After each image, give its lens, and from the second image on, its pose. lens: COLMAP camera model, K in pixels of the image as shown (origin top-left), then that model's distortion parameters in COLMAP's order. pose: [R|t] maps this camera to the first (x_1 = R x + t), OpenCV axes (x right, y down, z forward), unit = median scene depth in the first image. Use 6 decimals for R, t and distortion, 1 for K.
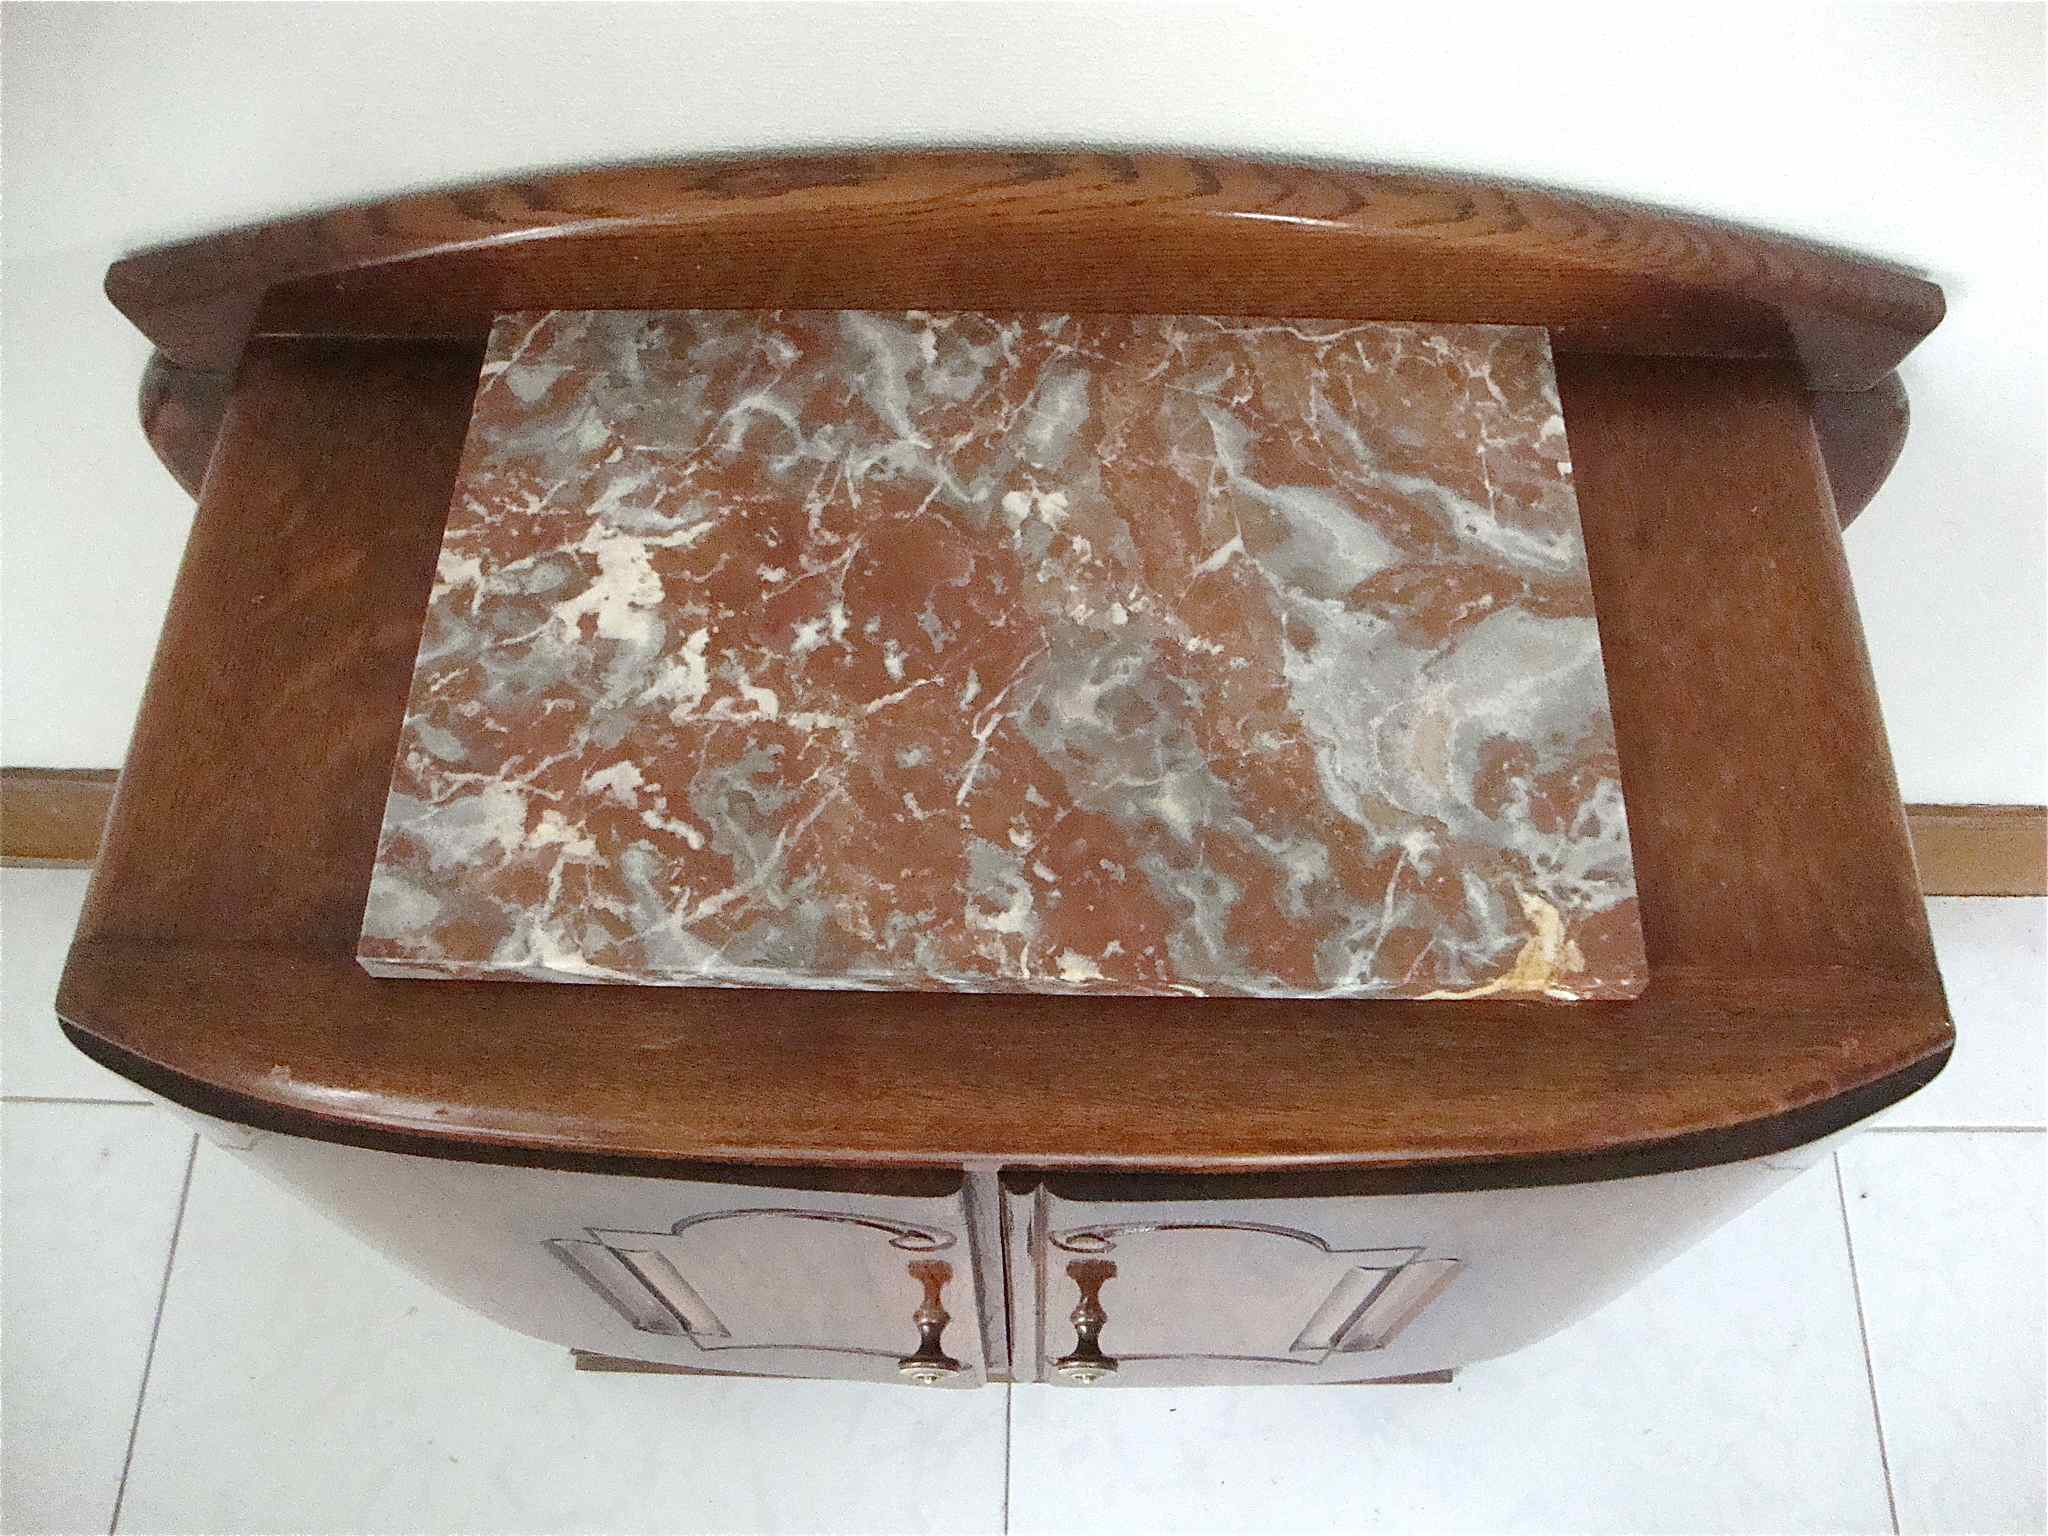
lens RADIAL K [[1797.0, 0, 1031.3], [0, 1797.0, 783.2], [0, 0, 1]] dist [-0.186915, 0.172274]
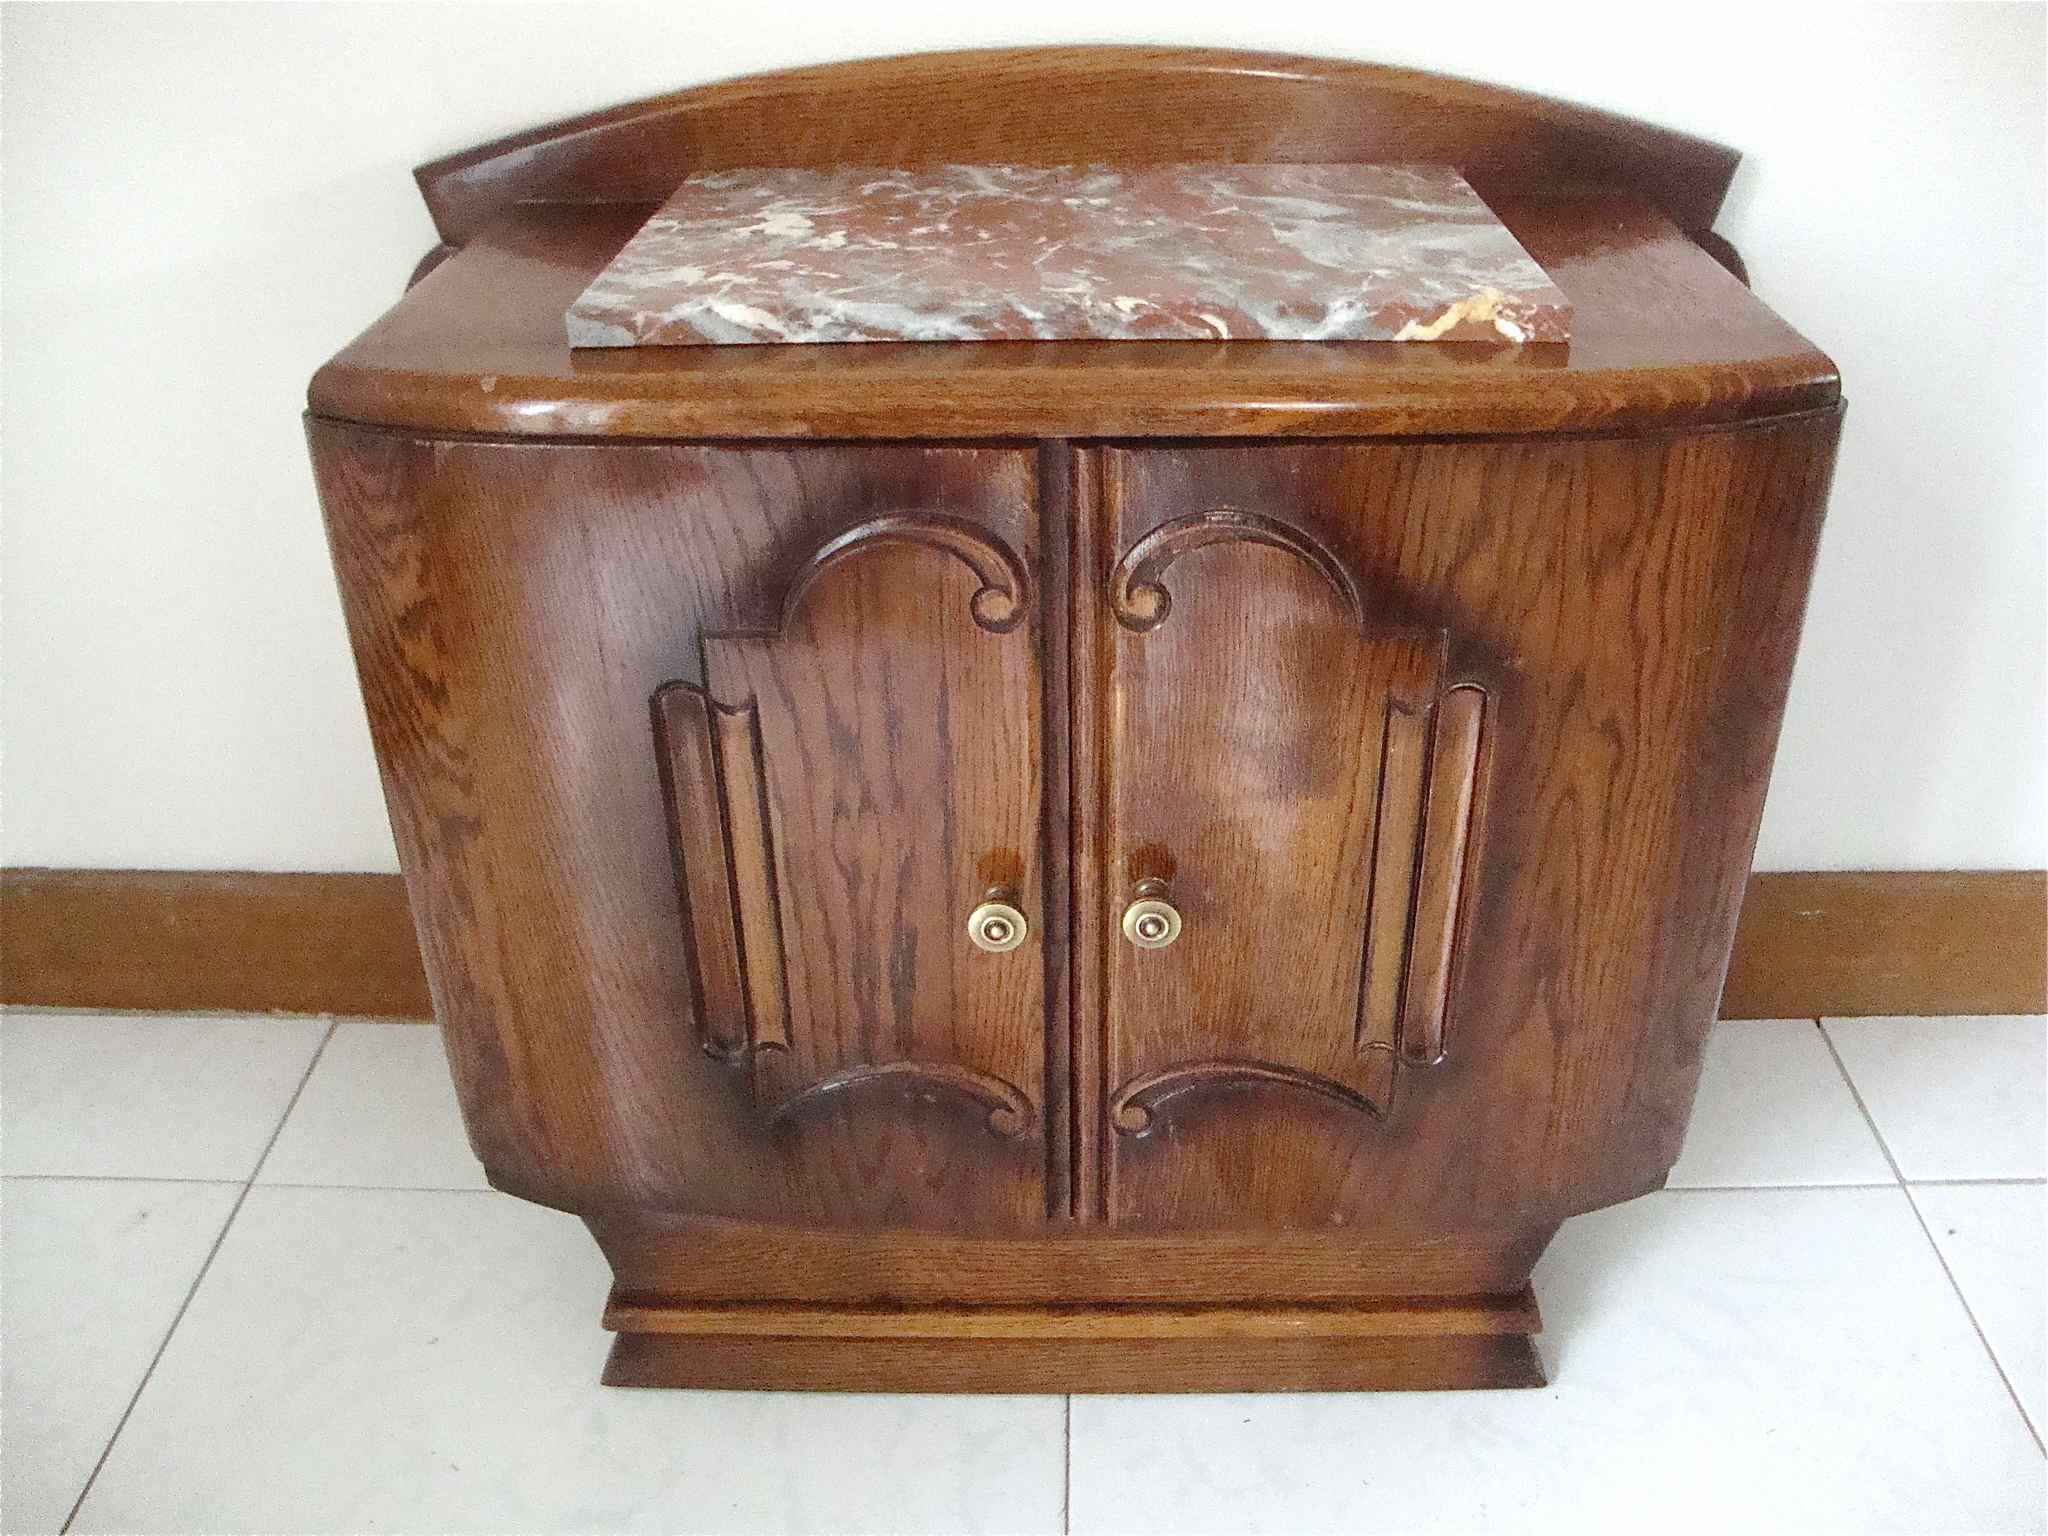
lens RADIAL K [[1797.0, 0, 1032.7], [0, 1797.0, 789.2], [0, 0, 1]] dist [-0.186915, 0.172274]
pose [[0.999862, -0.011258, -0.012185, -0.029874], [0.003235, 0.852708, -0.522378, 1.027530], [0.016272, 0.522266, 0.852627, 0.087288]]
